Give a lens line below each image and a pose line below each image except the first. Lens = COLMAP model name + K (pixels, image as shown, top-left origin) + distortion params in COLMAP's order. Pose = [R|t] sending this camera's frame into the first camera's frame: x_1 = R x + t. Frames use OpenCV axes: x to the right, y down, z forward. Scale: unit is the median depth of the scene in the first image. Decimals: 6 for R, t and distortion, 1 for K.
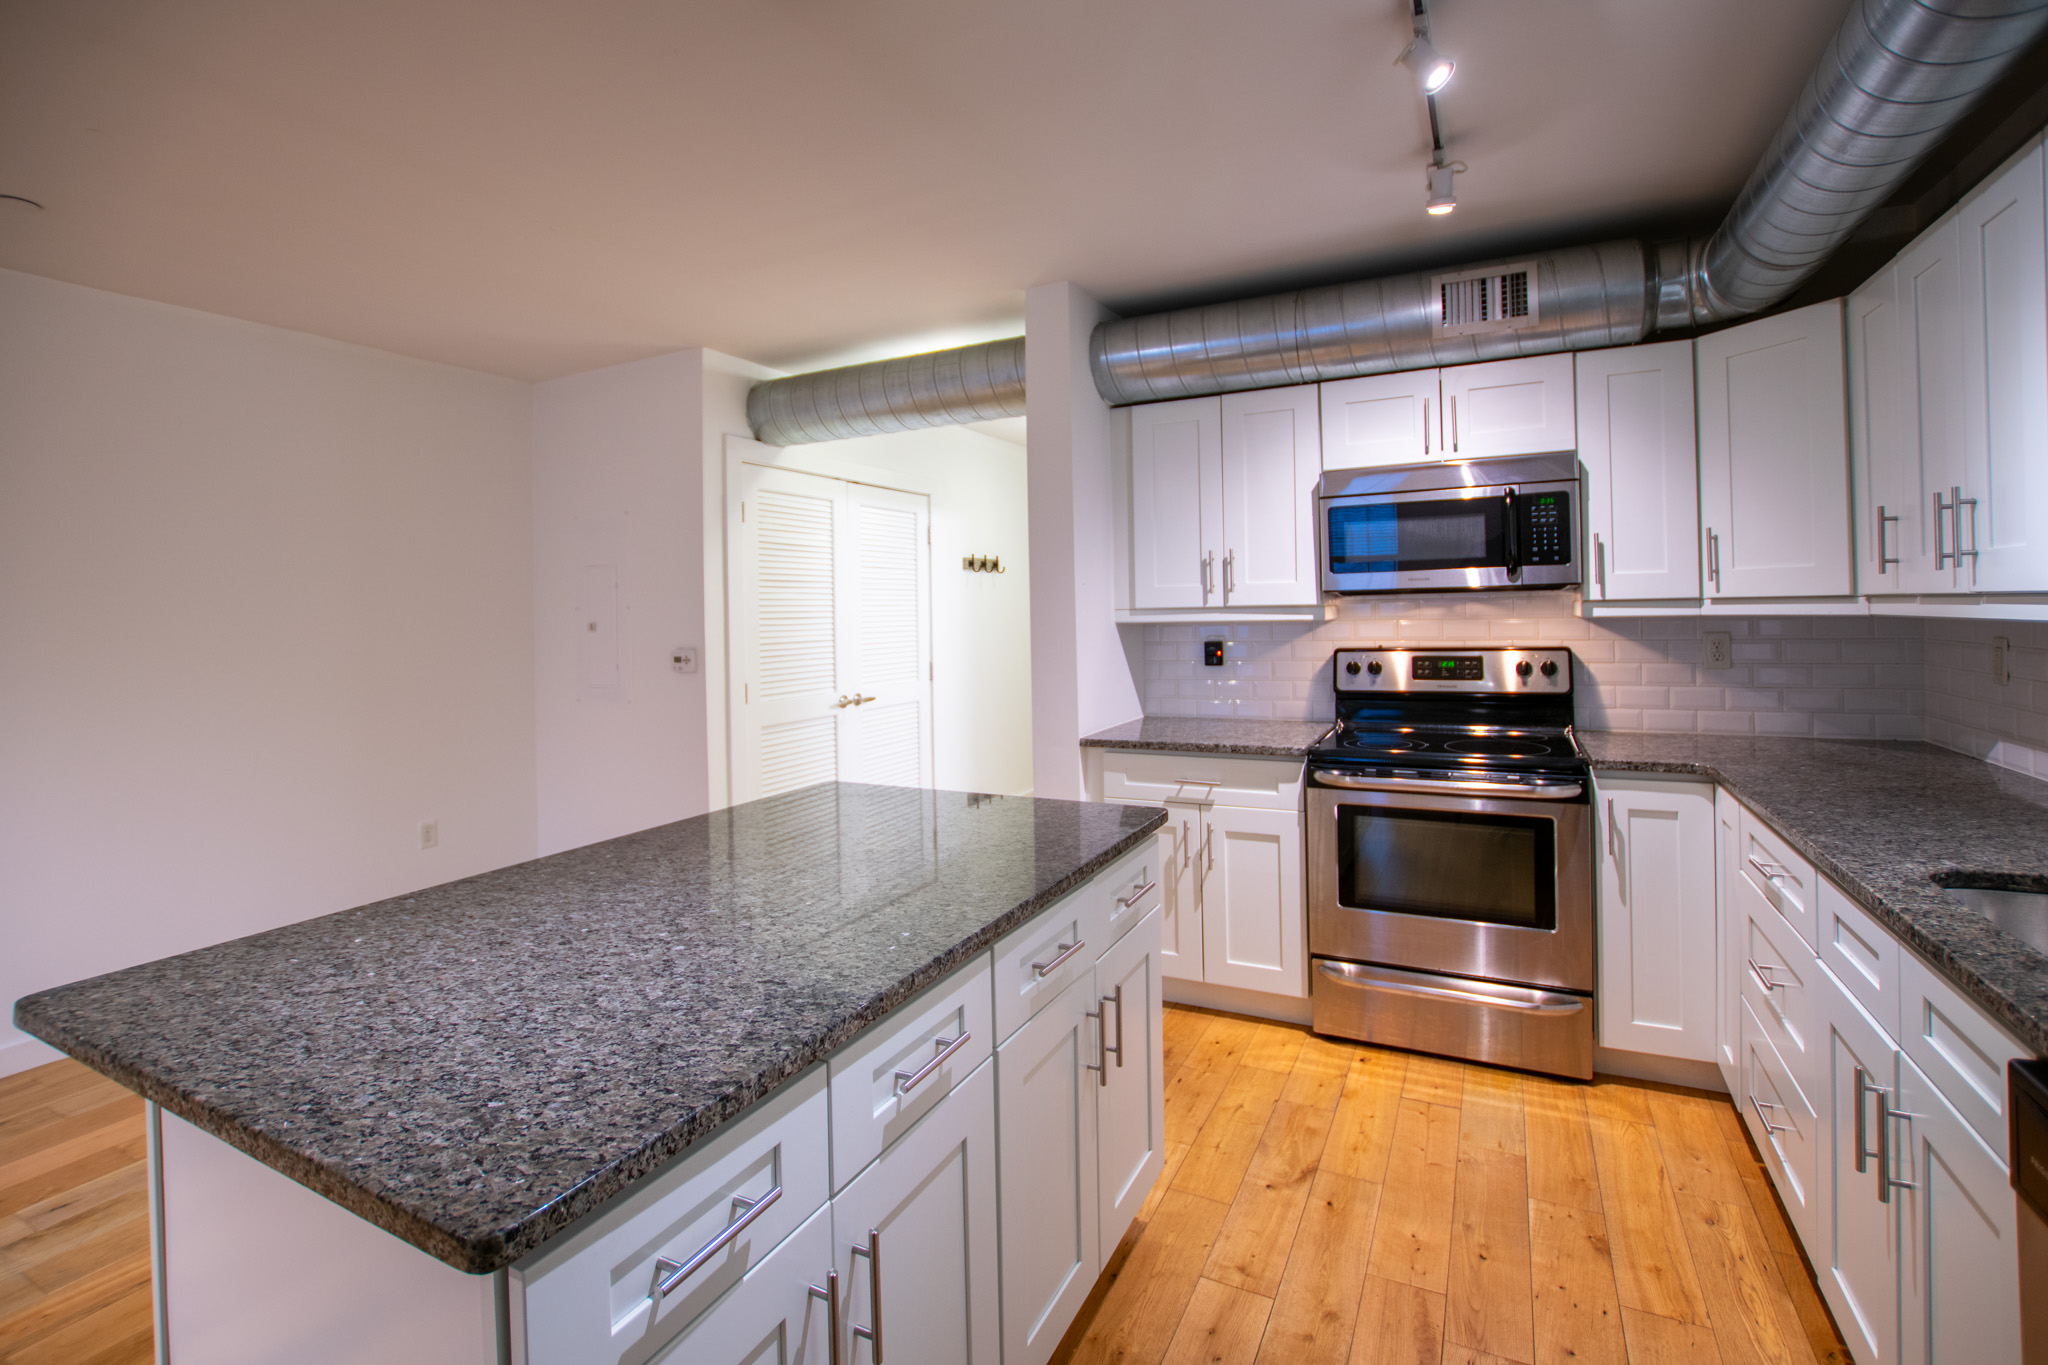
lens RADIAL K [[932.5, 0, 1015.0], [0, 932.5, 604.6], [0, 0, 1]] dist [-0.027092, 0.001499]
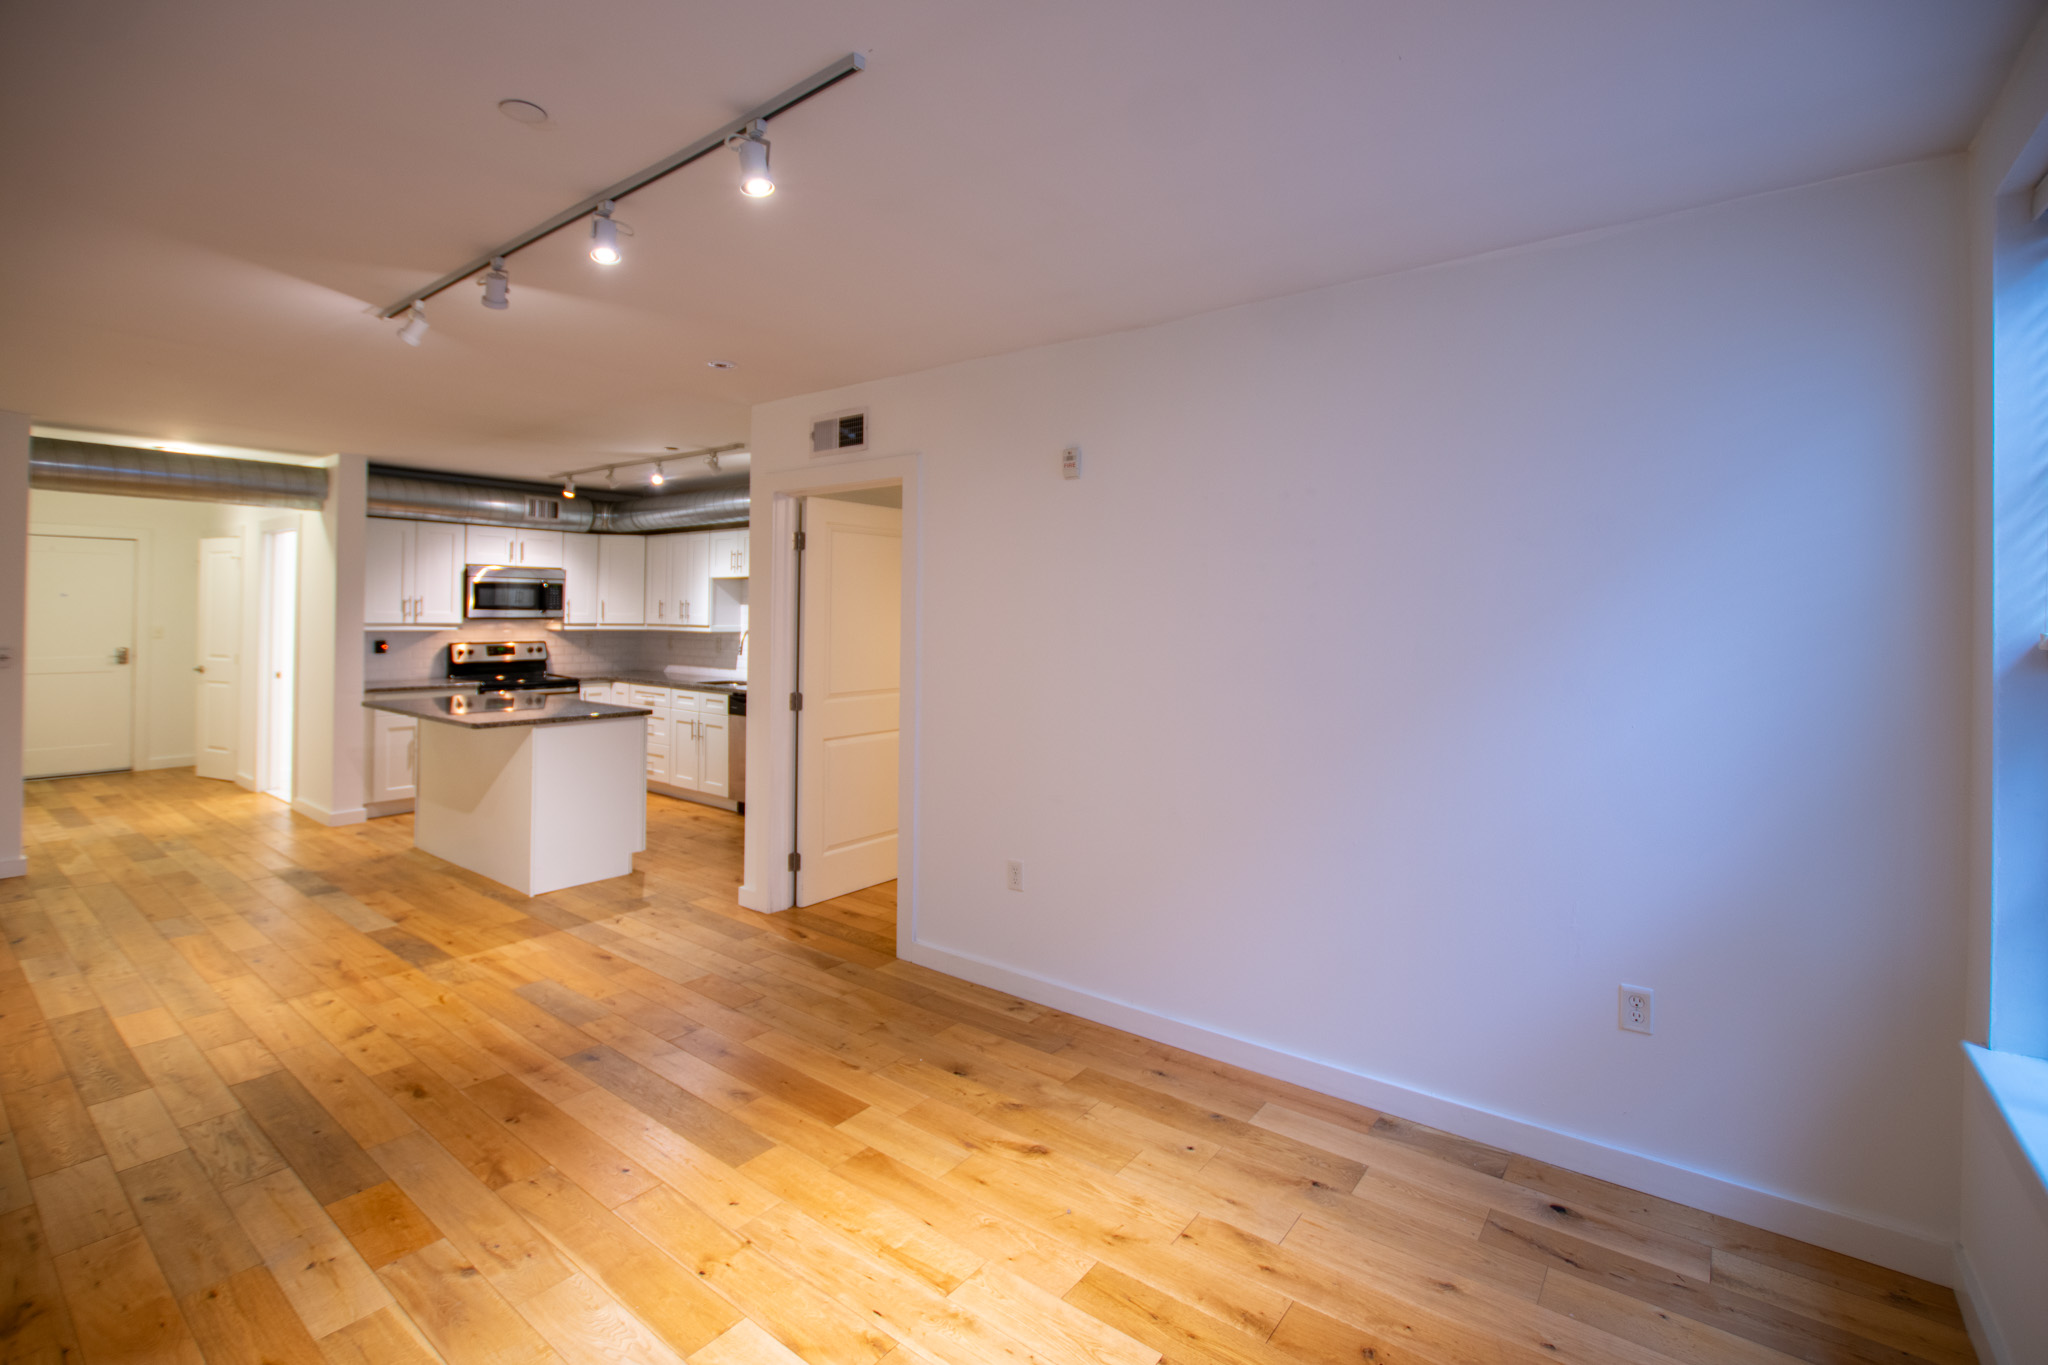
lens RADIAL K [[932.5, 0, 1015.0], [0, 932.5, 604.6], [0, 0, 1]] dist [-0.027092, 0.001499]
pose [[0.167593, 0.034534, 0.985251, -1.690213], [-0.018768, 0.999317, -0.031835, 0.001420], [-0.985678, -0.013156, 0.168127, -0.705583]]
